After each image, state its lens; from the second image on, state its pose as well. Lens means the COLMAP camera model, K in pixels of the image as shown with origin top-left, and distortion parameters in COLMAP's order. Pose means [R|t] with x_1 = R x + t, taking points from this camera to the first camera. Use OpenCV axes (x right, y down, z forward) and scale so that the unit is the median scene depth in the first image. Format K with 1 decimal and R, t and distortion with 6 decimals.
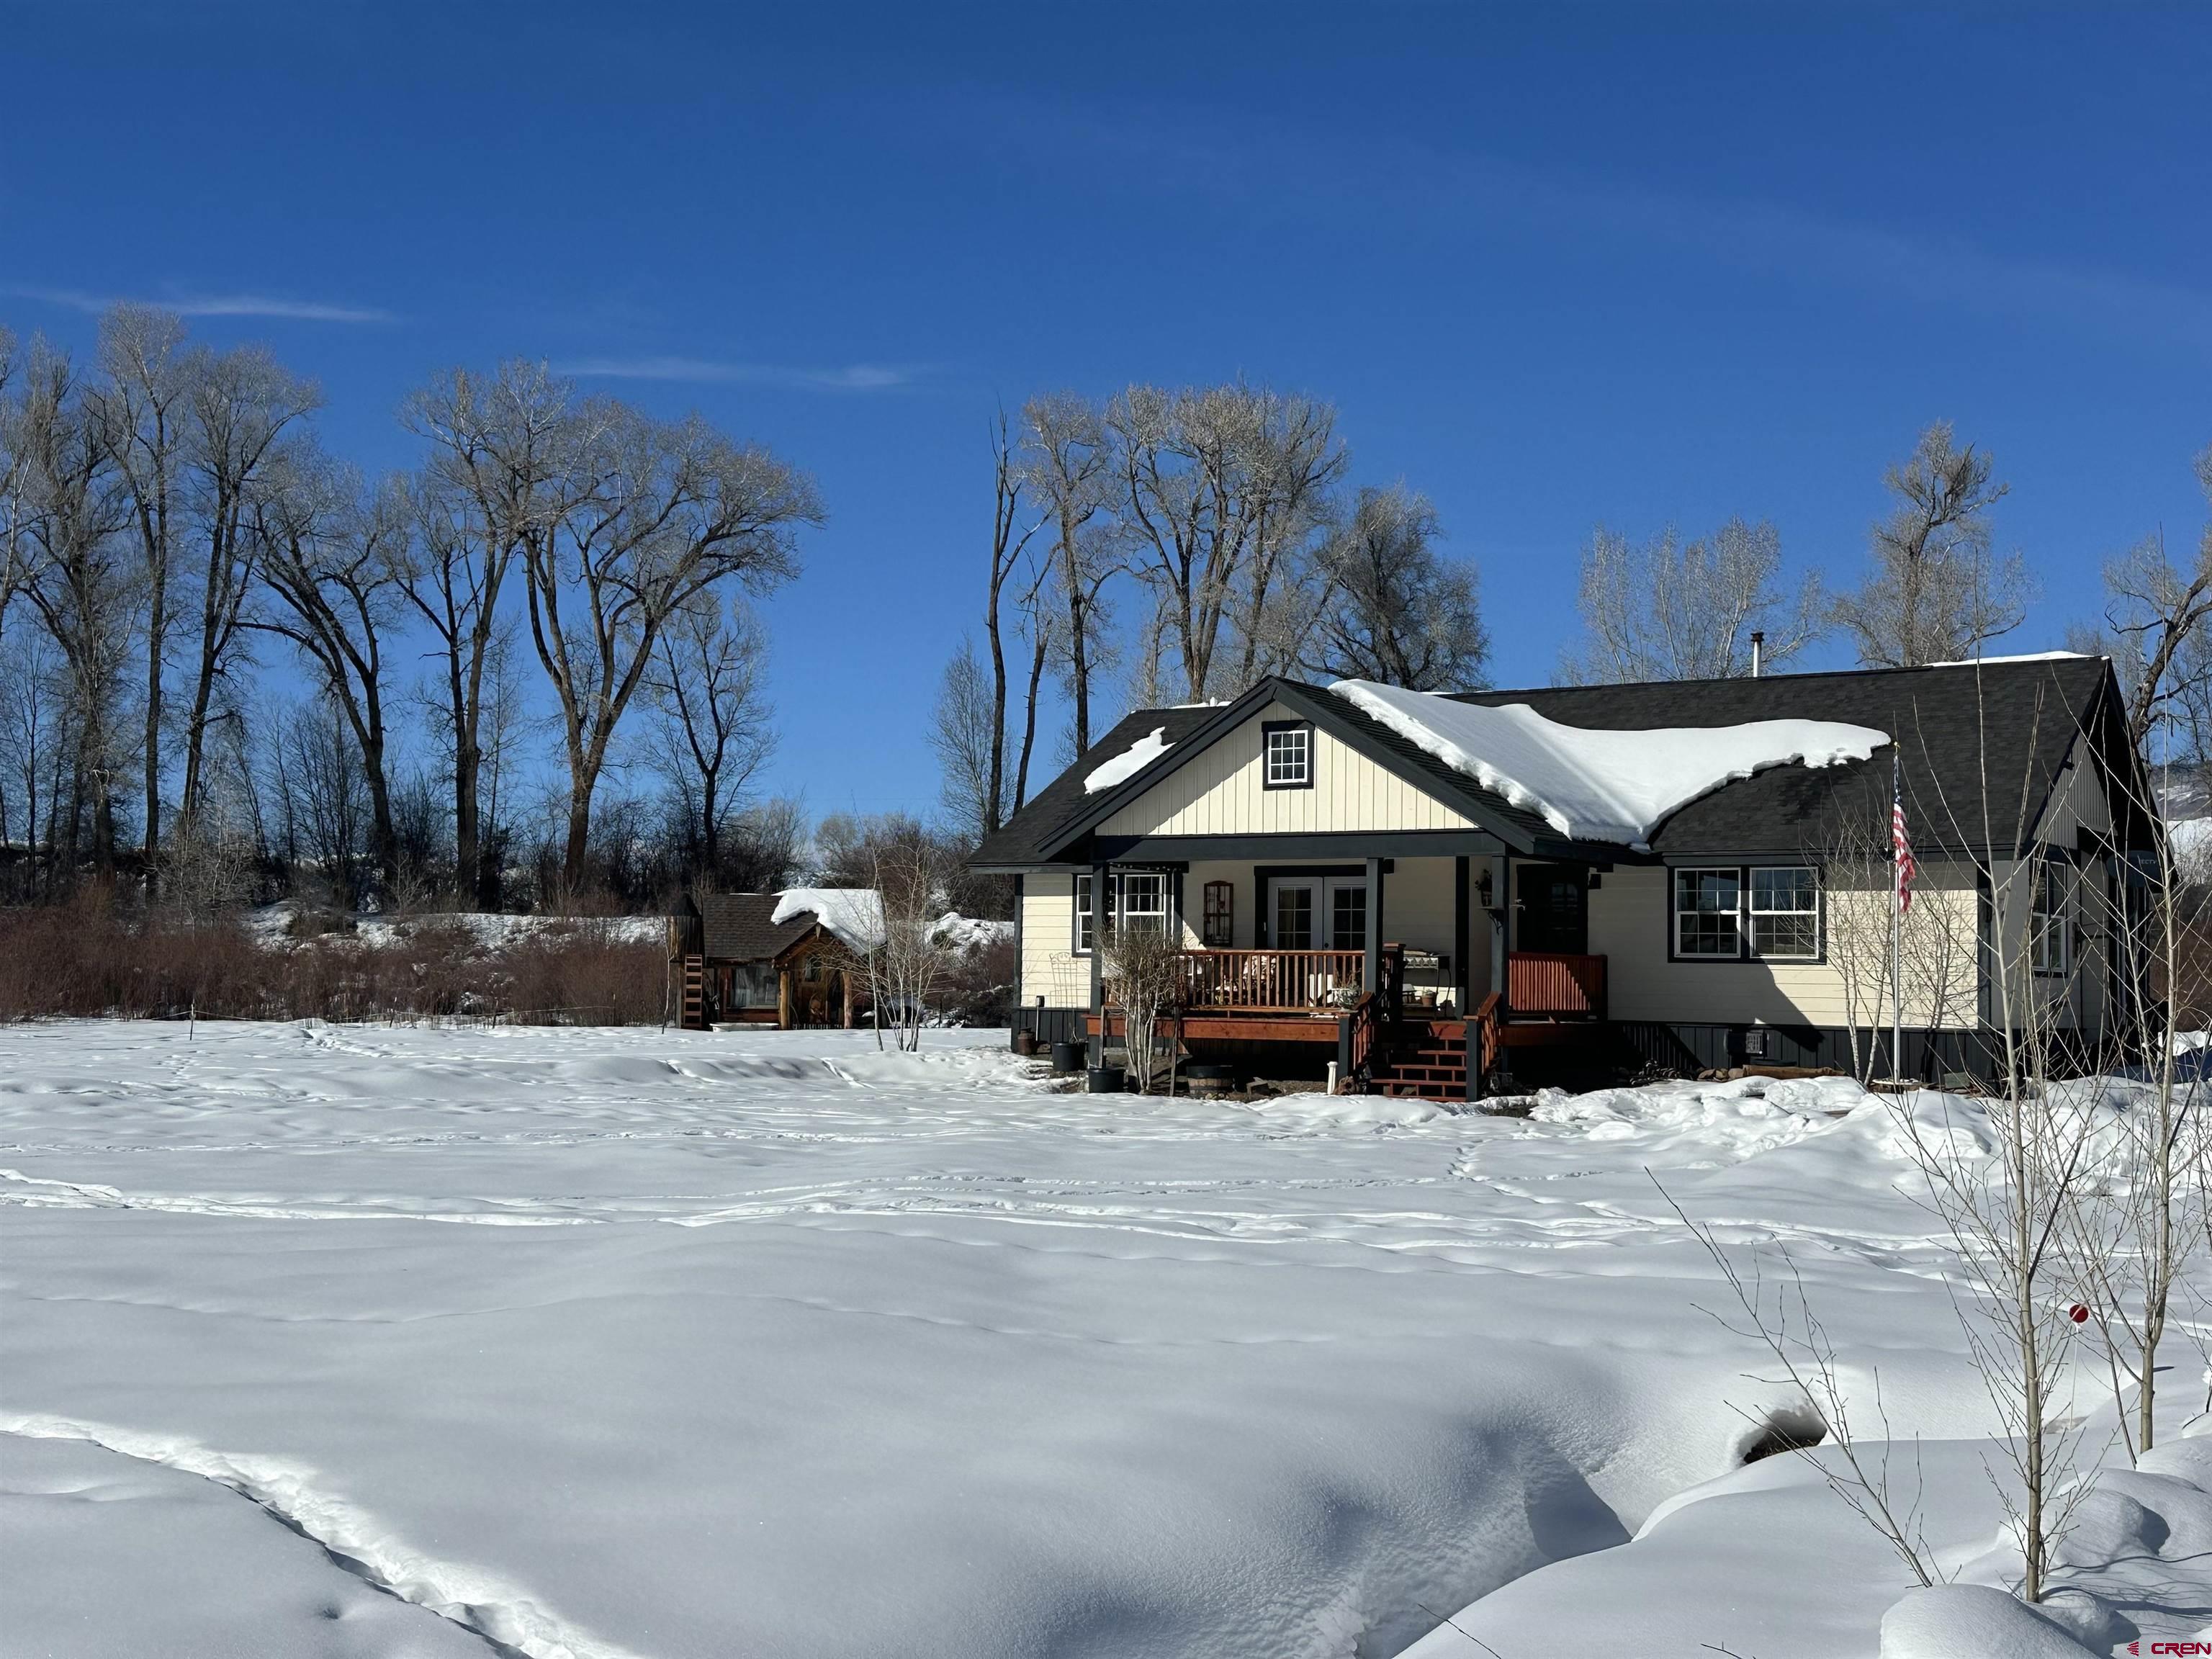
lens RADIAL K [[2588.7, 0, 1106.0], [0, 2588.7, 829.5], [0, 0, 1]] dist [0.135442, -0.016858]
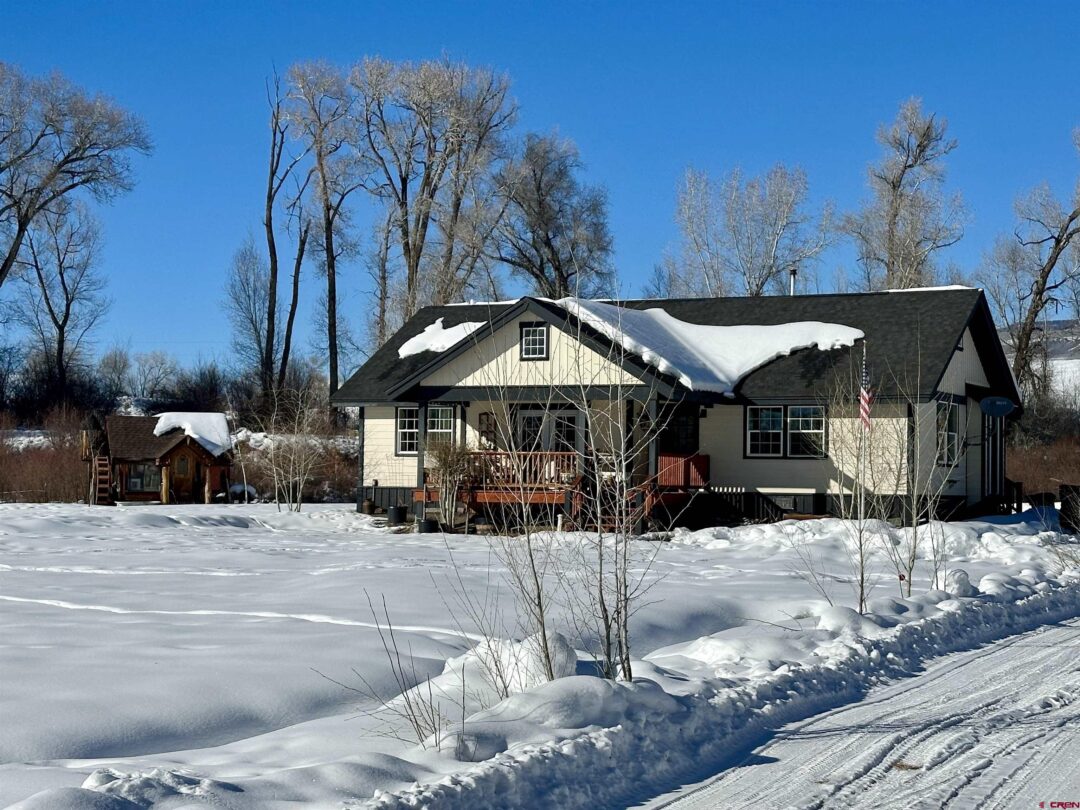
lens RADIAL K [[2004.0, 0, 540.0], [0, 2004.0, 405.0], [0, 0, 1]] dist [0.135266, 0.158171]
pose [[0.992784, 0.004730, 0.119825, -0.077537], [-0.007254, 0.999761, 0.020641, -0.011823], [-0.119699, -0.021361, 0.992580, -0.308095]]
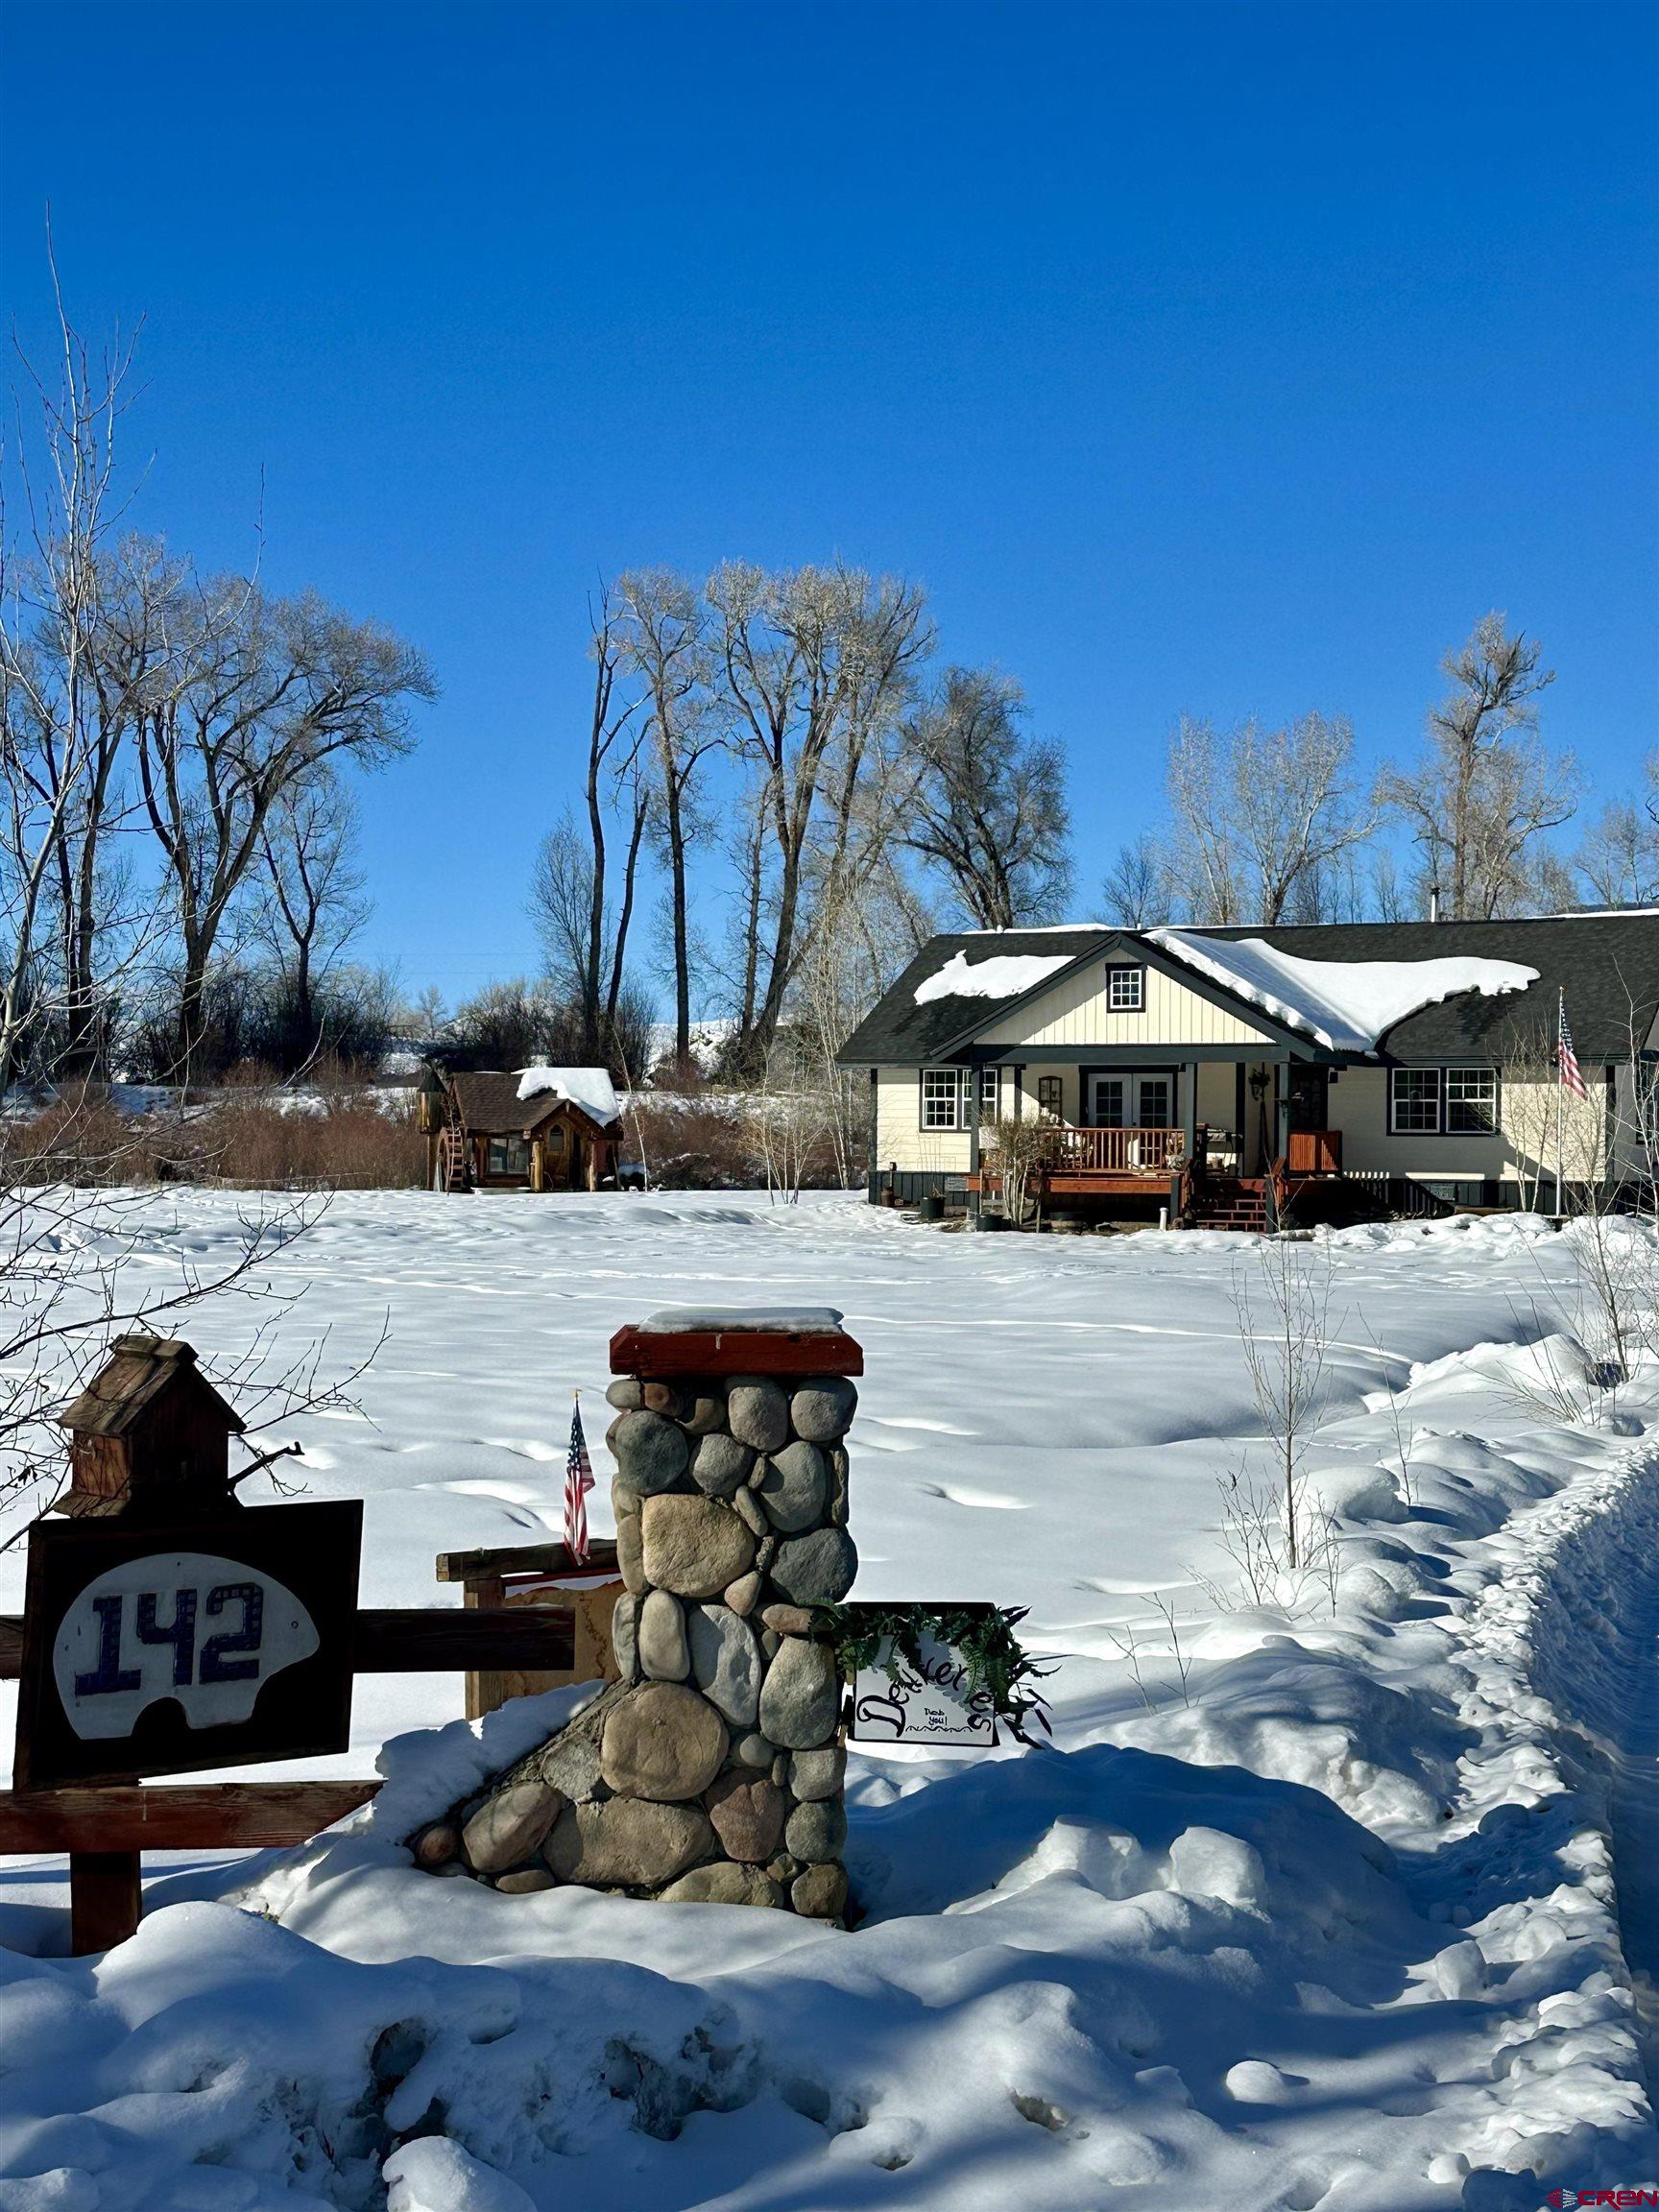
lens RADIAL K [[2986.9, 0, 829.5], [0, 2986.9, 1106.0], [0, 0, 1]] dist [0.150871, 0.012077]
pose [[0.993703, -0.001654, 0.112037, -0.231930], [-0.003398, 0.998986, 0.044883, -0.032077], [-0.111997, -0.044981, 0.992690, -0.499034]]
